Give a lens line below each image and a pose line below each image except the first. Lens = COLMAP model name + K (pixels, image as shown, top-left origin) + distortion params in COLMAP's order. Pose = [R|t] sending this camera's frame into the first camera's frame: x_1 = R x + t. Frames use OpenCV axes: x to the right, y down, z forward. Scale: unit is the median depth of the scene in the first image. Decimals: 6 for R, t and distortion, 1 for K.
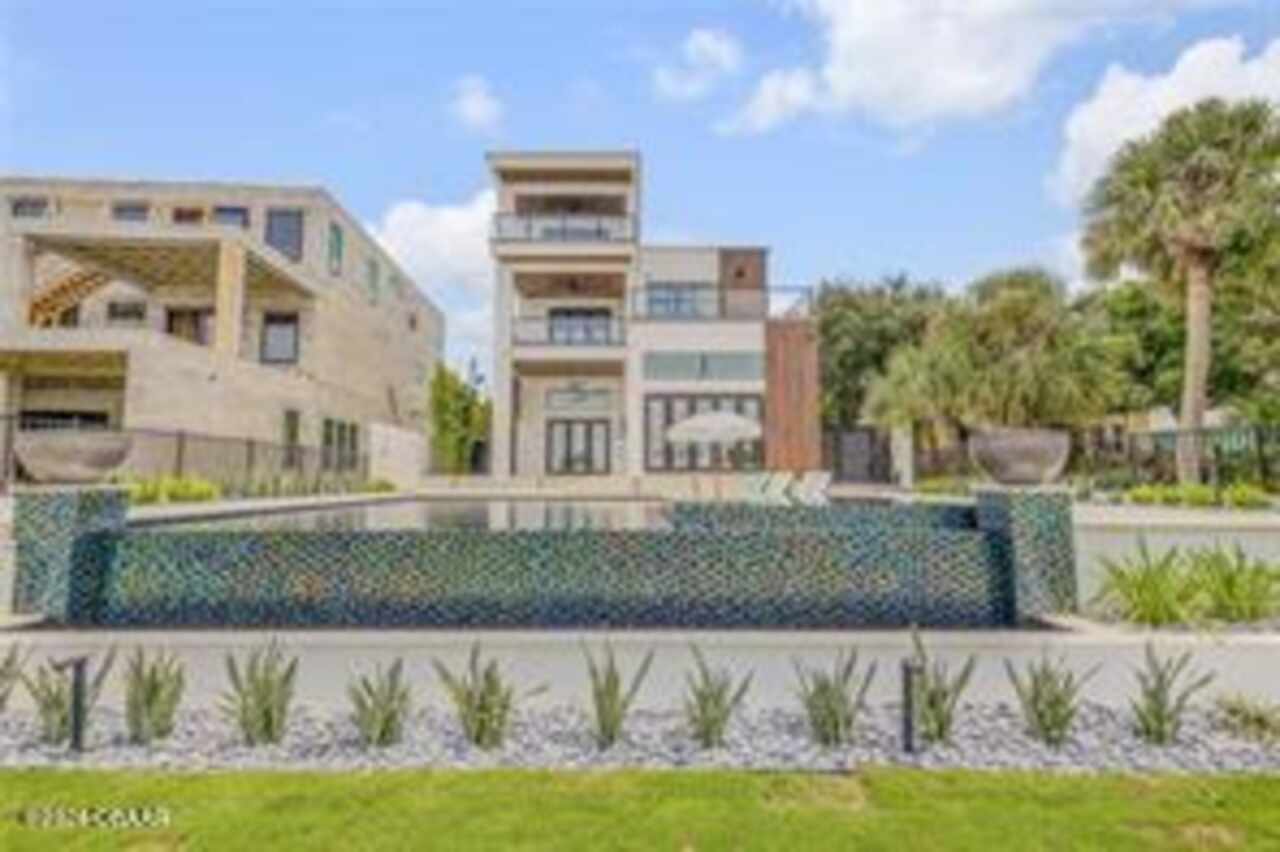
lens RADIAL K [[579.1, 0, 641.6], [0, 579.1, 420.4], [0, 0, 1]] dist [0.000028, 0.000016]
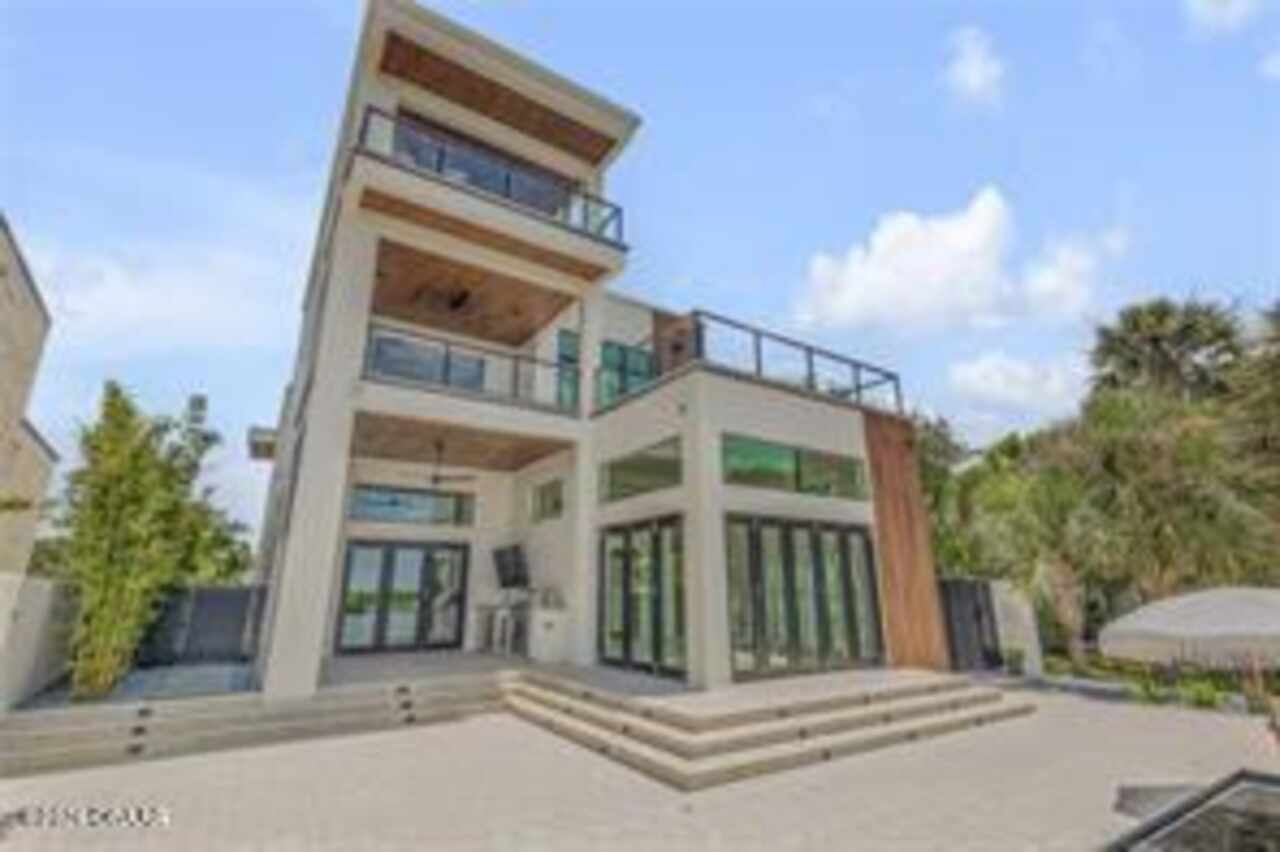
lens RADIAL K [[586.7, 0, 640.0], [0, 586.7, 426.0], [0, 0, 1]] dist [-0.000492, 0.000125]
pose [[0.840416, 0.151160, 0.520434, -0.254021], [-0.052968, 0.978626, -0.198707, -0.010944], [-0.539347, 0.139430, 0.830460, 0.464512]]
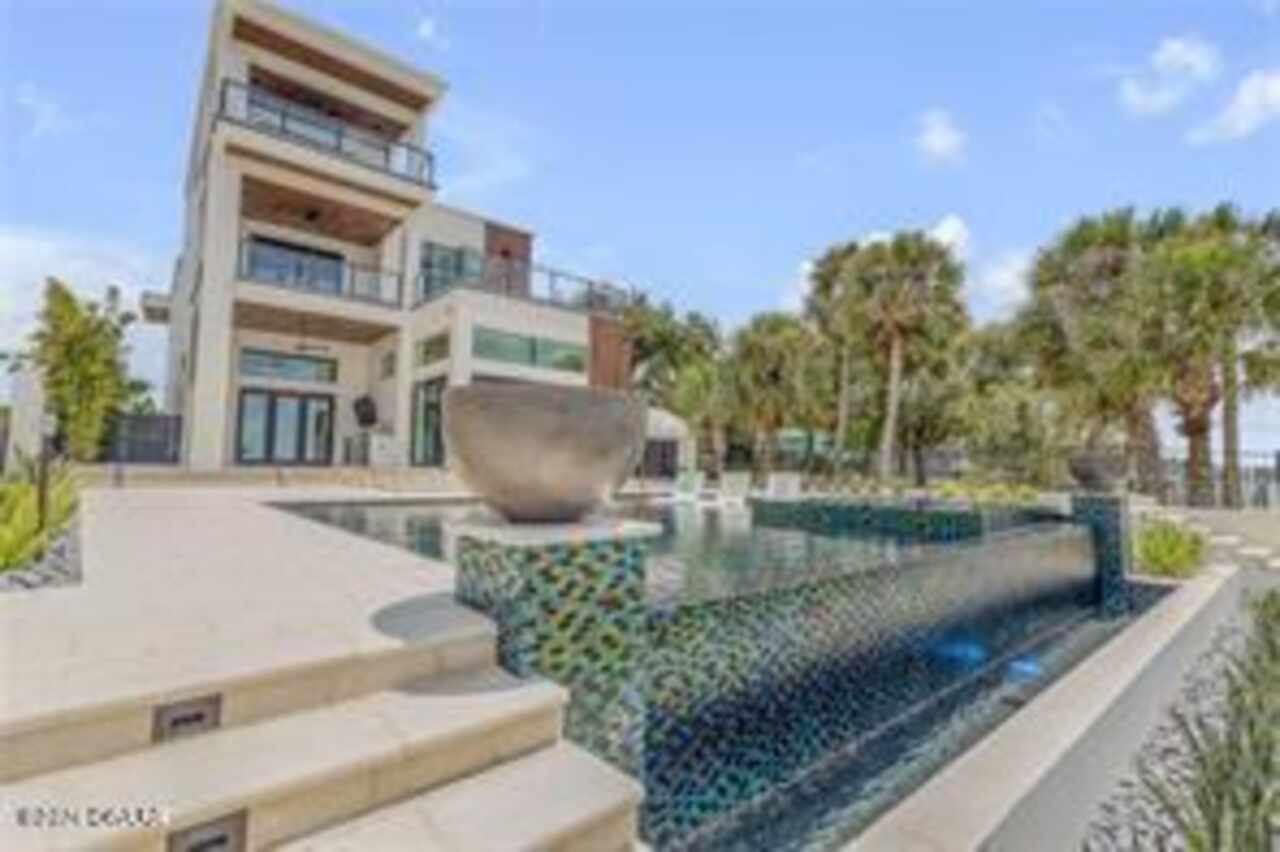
lens RADIAL K [[579.1, 0, 641.6], [0, 579.1, 420.4], [0, 0, 1]] dist [0.000028, 0.000016]
pose [[0.761002, 0.065538, 0.645431, -0.268678], [-0.076953, 0.996979, -0.010503, 0.008897], [-0.644170, -0.041675, 0.763747, 0.144286]]
